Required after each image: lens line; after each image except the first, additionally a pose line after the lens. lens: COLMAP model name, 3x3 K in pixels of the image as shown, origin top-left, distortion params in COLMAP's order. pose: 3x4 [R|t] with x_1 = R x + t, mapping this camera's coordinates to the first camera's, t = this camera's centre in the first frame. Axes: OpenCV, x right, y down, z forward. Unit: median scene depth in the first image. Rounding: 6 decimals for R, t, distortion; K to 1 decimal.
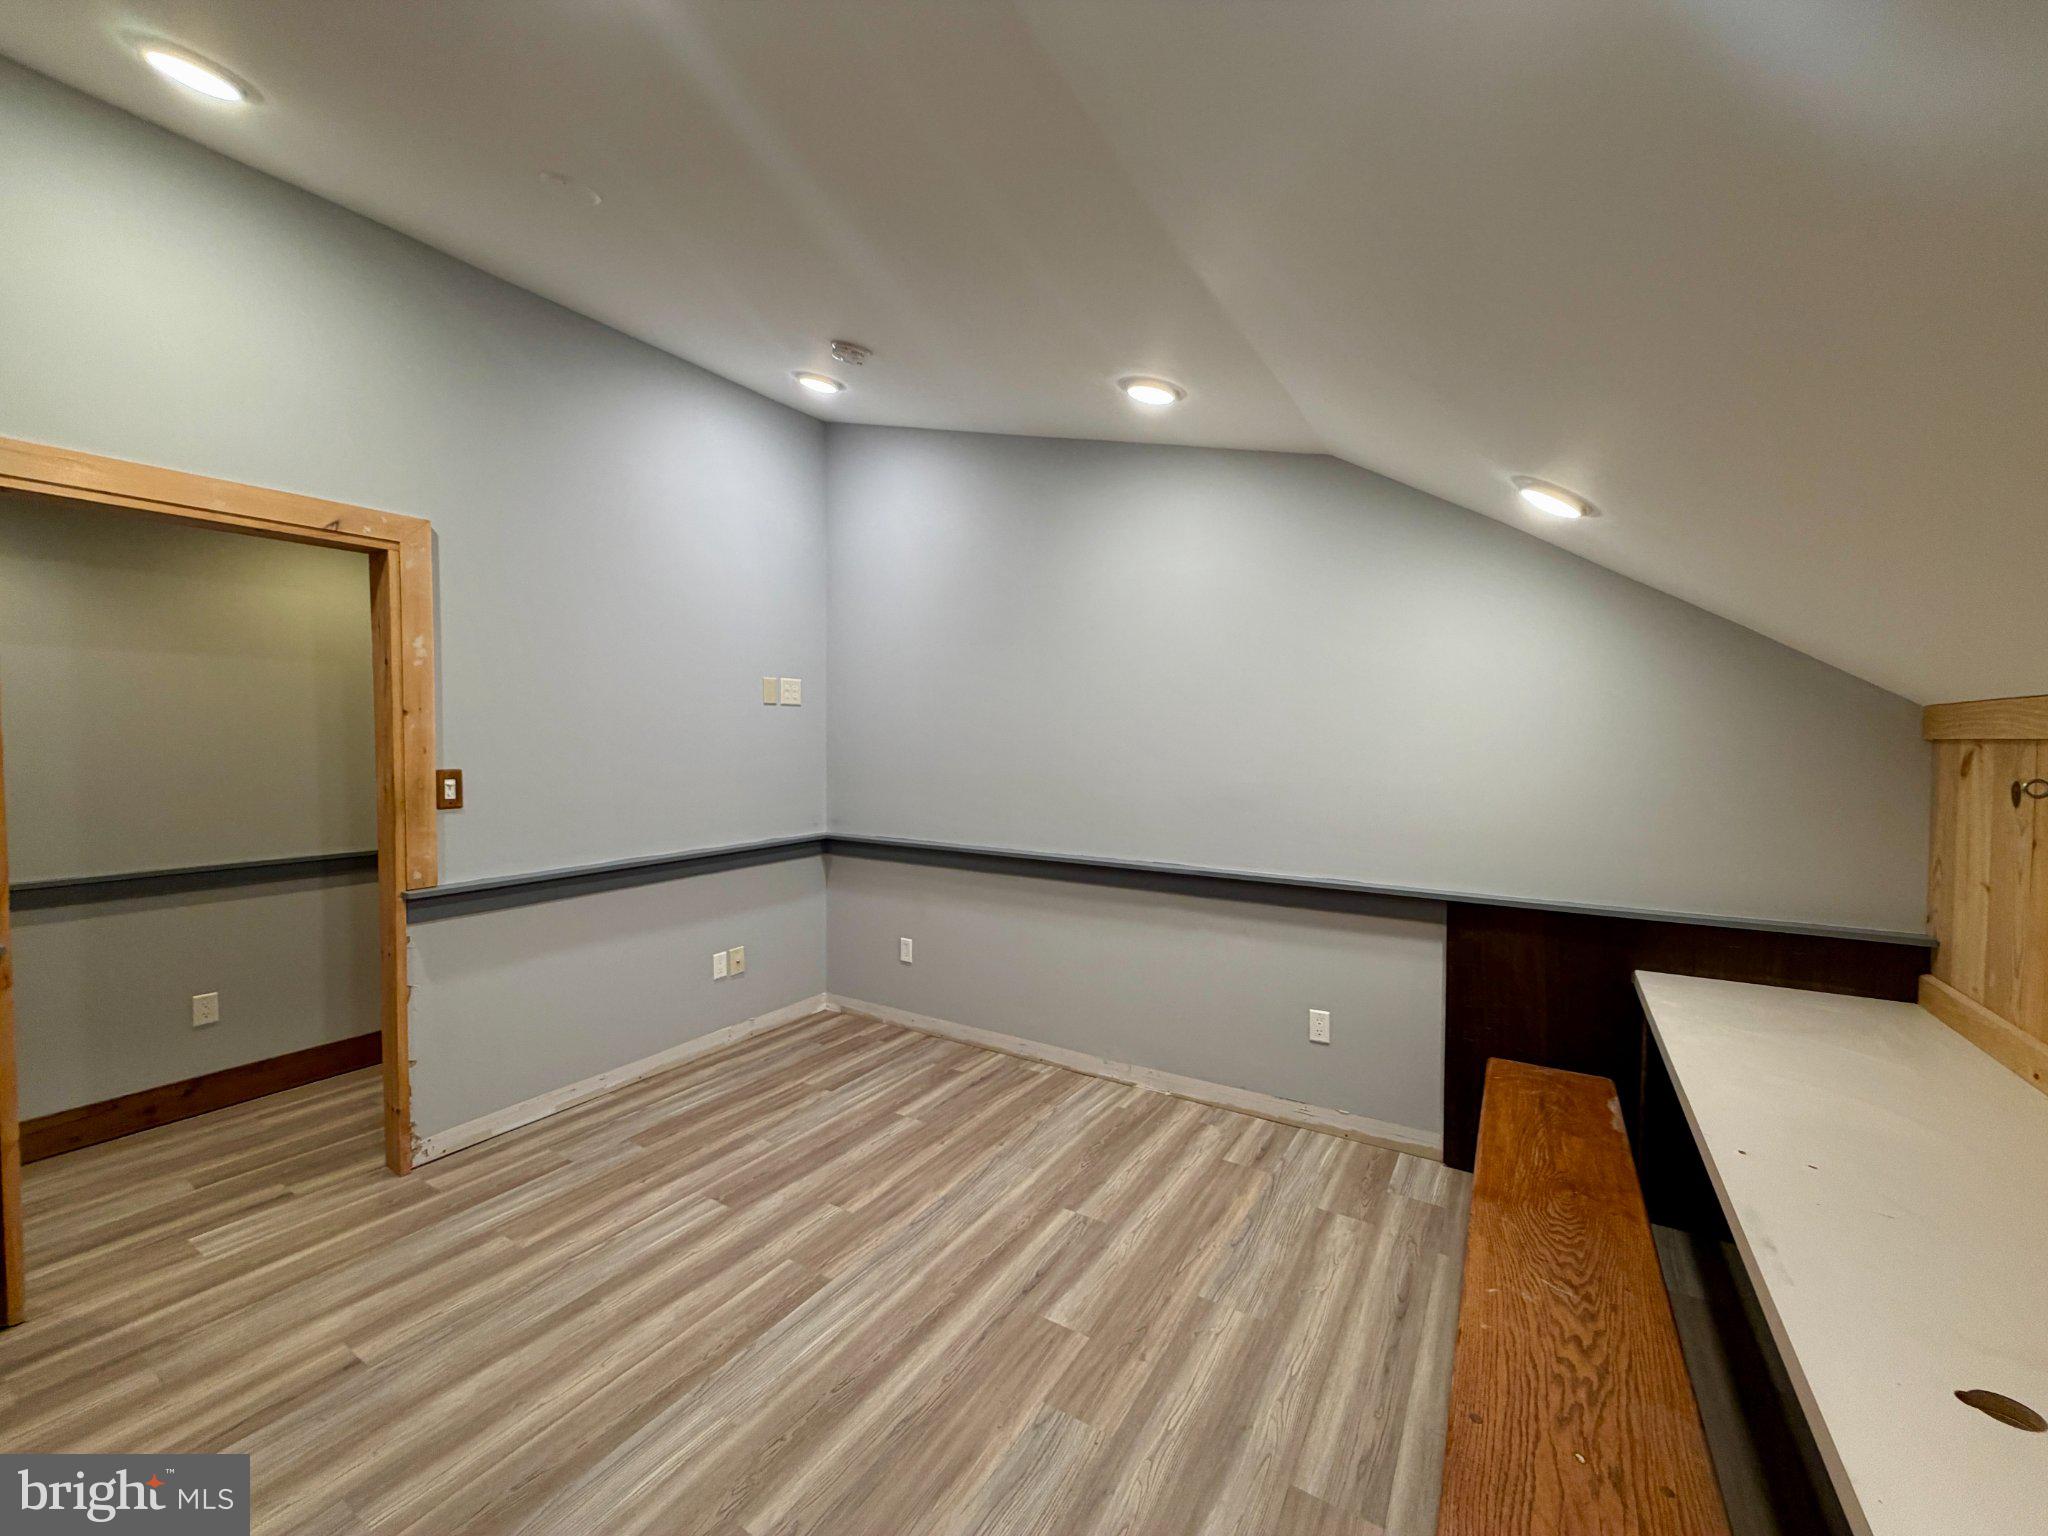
lens RADIAL K [[816.4, 0, 1020.9], [0, 816.4, 763.9], [0, 0, 1]] dist [-0.000357, 0.000483]
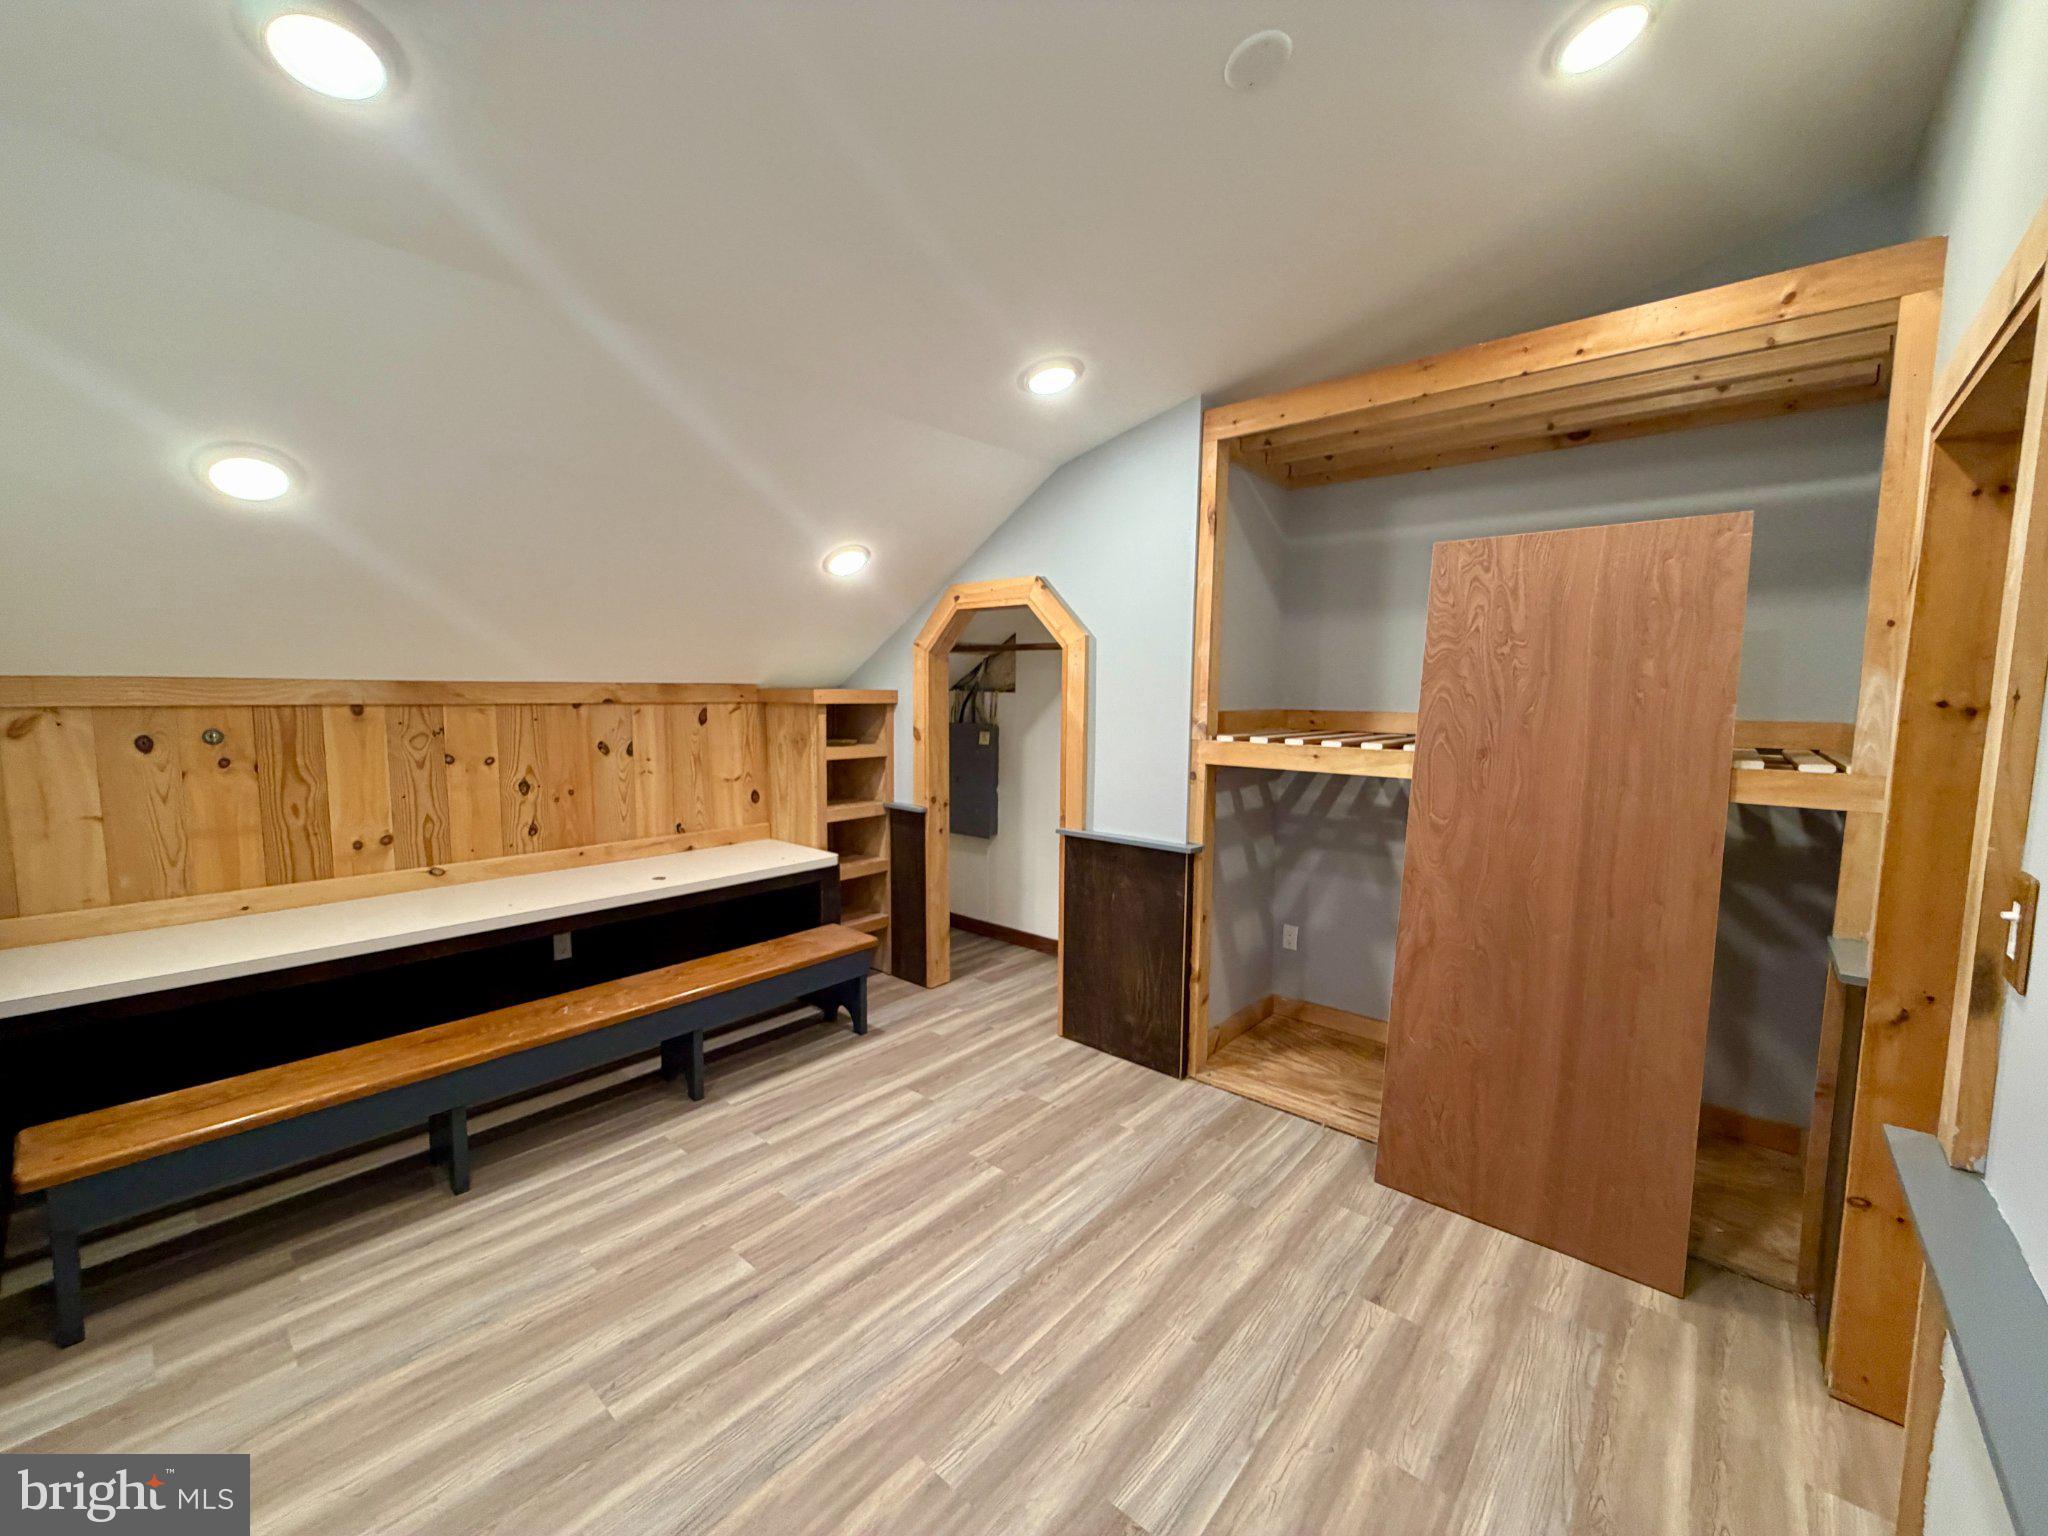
lens RADIAL K [[816.4, 0, 1022.7], [0, 816.4, 767.7], [0, 0, 1]] dist [-0.000357, 0.000483]
pose [[-0.988106, -0.028314, 0.151148, -0.442225], [-0.008824, 0.991724, 0.128088, -0.101601], [-0.153524, 0.125231, -0.980177, 1.846657]]
